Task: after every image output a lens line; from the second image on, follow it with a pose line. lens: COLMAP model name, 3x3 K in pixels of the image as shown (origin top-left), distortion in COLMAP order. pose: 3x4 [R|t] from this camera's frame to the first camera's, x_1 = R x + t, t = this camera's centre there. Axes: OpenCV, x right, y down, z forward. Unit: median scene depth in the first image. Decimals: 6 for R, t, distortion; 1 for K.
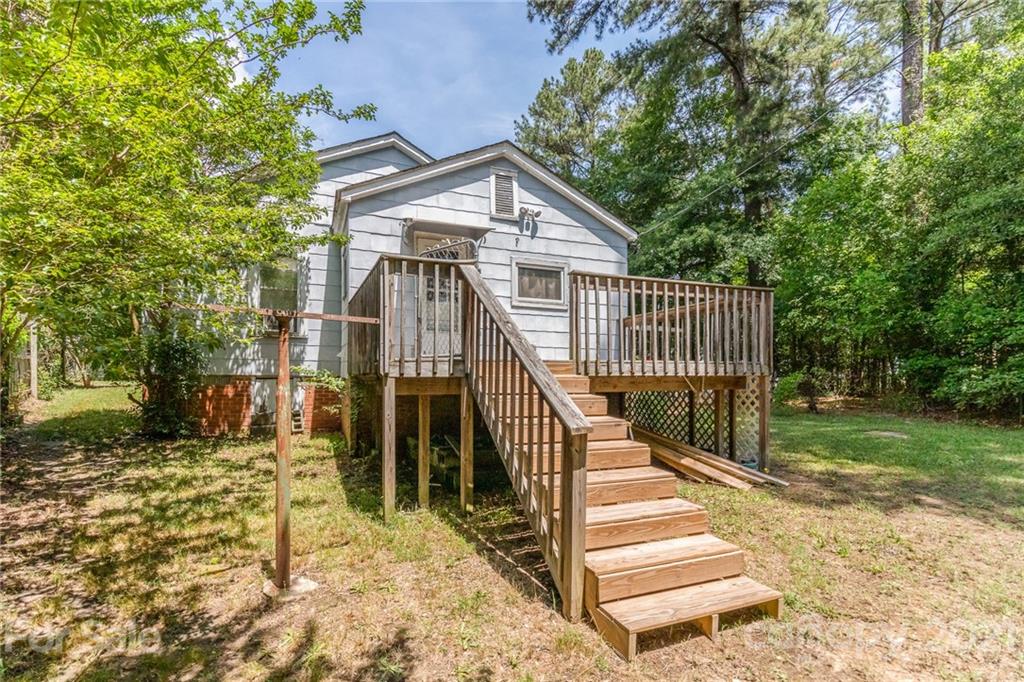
lens RADIAL K [[477.6, 0, 492.6], [0, 477.6, 363.2], [0, 0, 1]] dist [-0.002916, -0.001112]
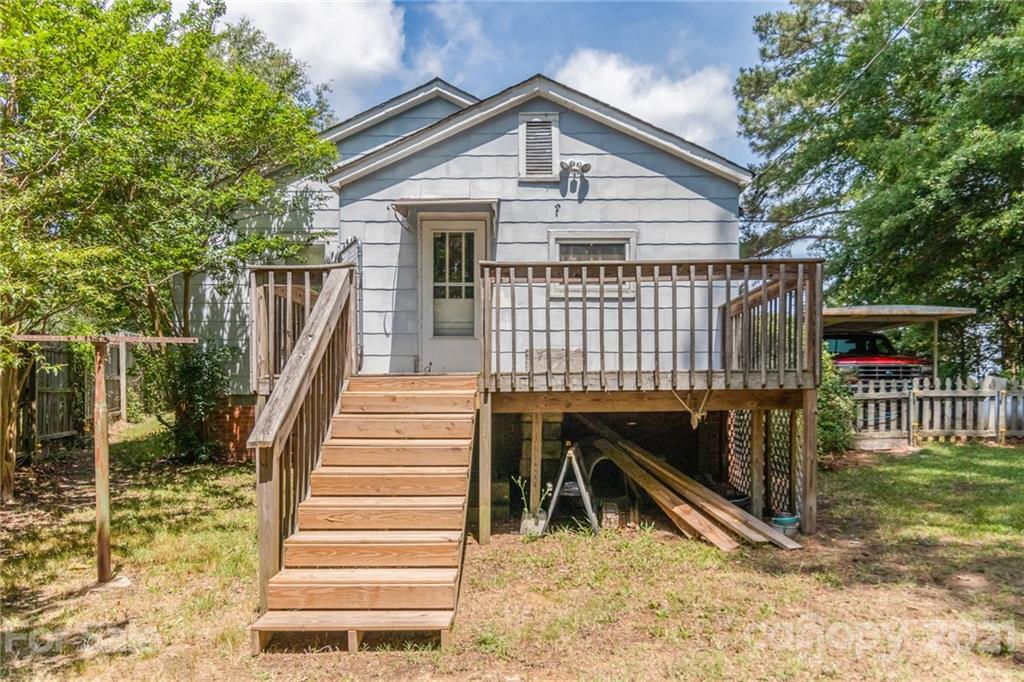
lens RADIAL K [[730.0, 0, 491.3], [0, 730.0, 388.2], [0, 0, 1]] dist [-0.001315, -0.004861]
pose [[0.922832, -0.011856, -0.385021, 0.386129], [0.019038, 0.999709, 0.014847, 0.001508], [0.384732, -0.021032, 0.922789, -0.080896]]
